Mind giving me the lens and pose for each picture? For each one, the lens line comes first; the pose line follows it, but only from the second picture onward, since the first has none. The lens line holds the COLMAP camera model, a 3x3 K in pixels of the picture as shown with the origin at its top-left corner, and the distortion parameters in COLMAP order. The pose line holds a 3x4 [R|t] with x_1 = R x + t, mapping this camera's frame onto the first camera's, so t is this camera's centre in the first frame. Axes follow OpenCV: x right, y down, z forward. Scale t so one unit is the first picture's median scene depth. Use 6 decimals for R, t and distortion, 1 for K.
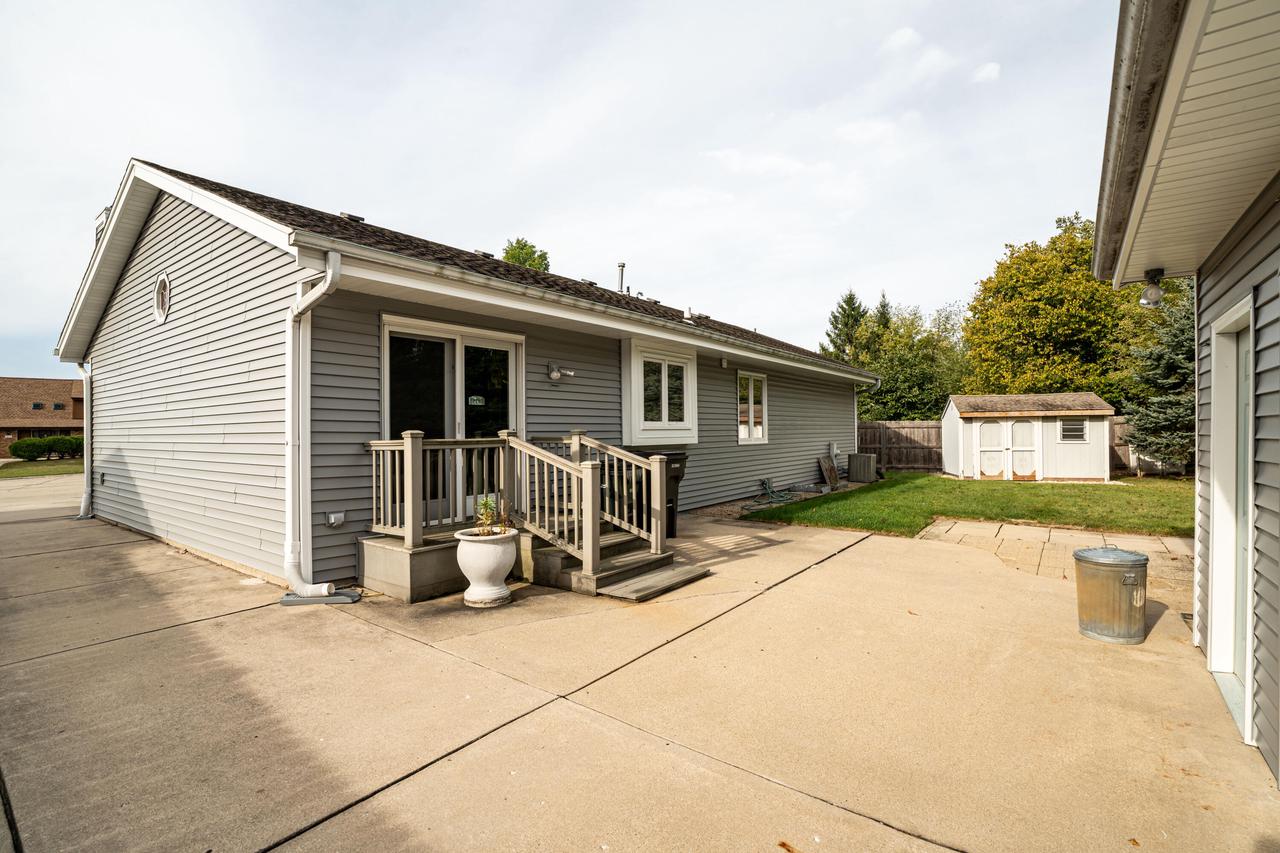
lens RADIAL K [[605.4, 0, 640.0], [0, 605.4, 426.5], [0, 0, 1]] dist [-0.066072, 0.026189]
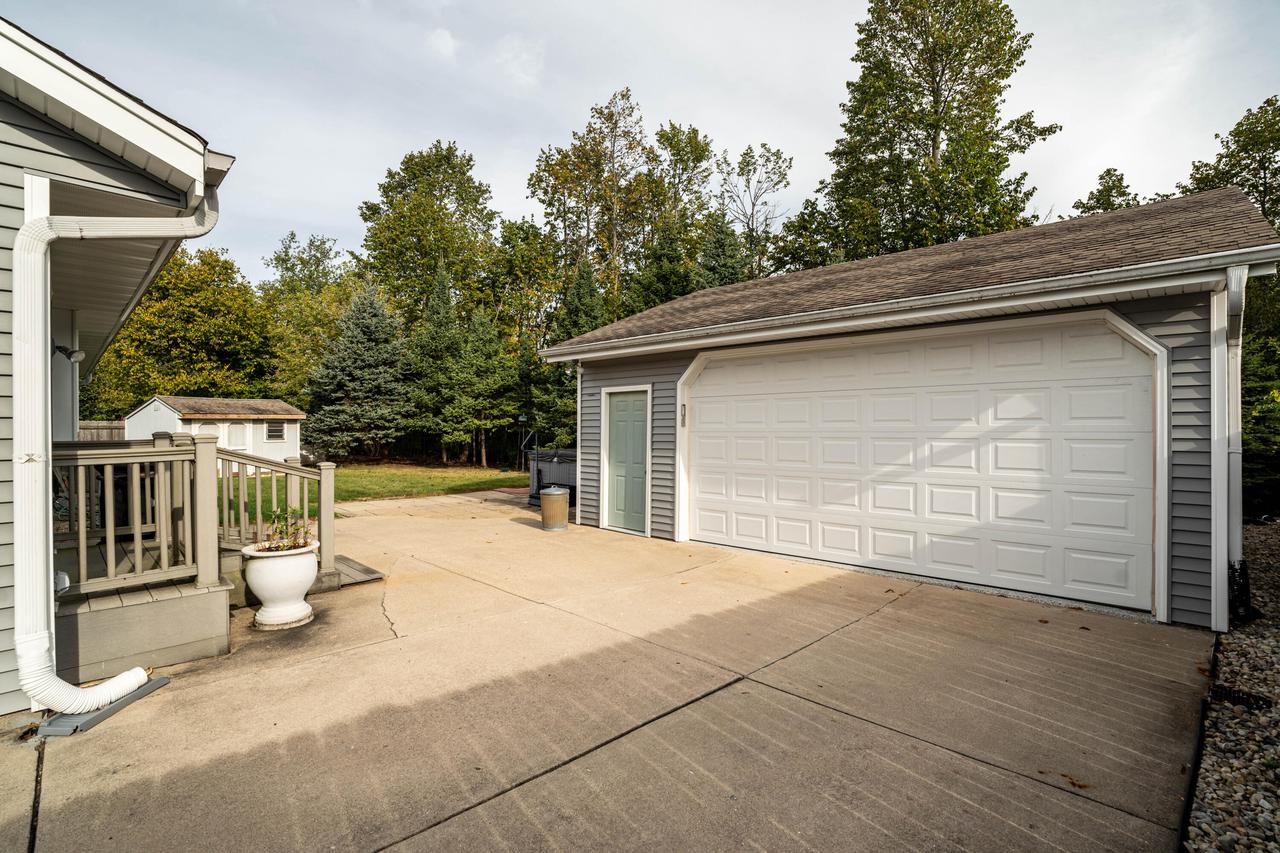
lens RADIAL K [[605.4, 0, 640.0], [0, 605.4, 426.5], [0, 0, 1]] dist [-0.066072, 0.026189]
pose [[0.116075, 0.004952, 0.993228, -0.941696], [-0.002793, 0.999985, -0.004659, 0.000843], [-0.993237, -0.002233, 0.116087, 0.324036]]
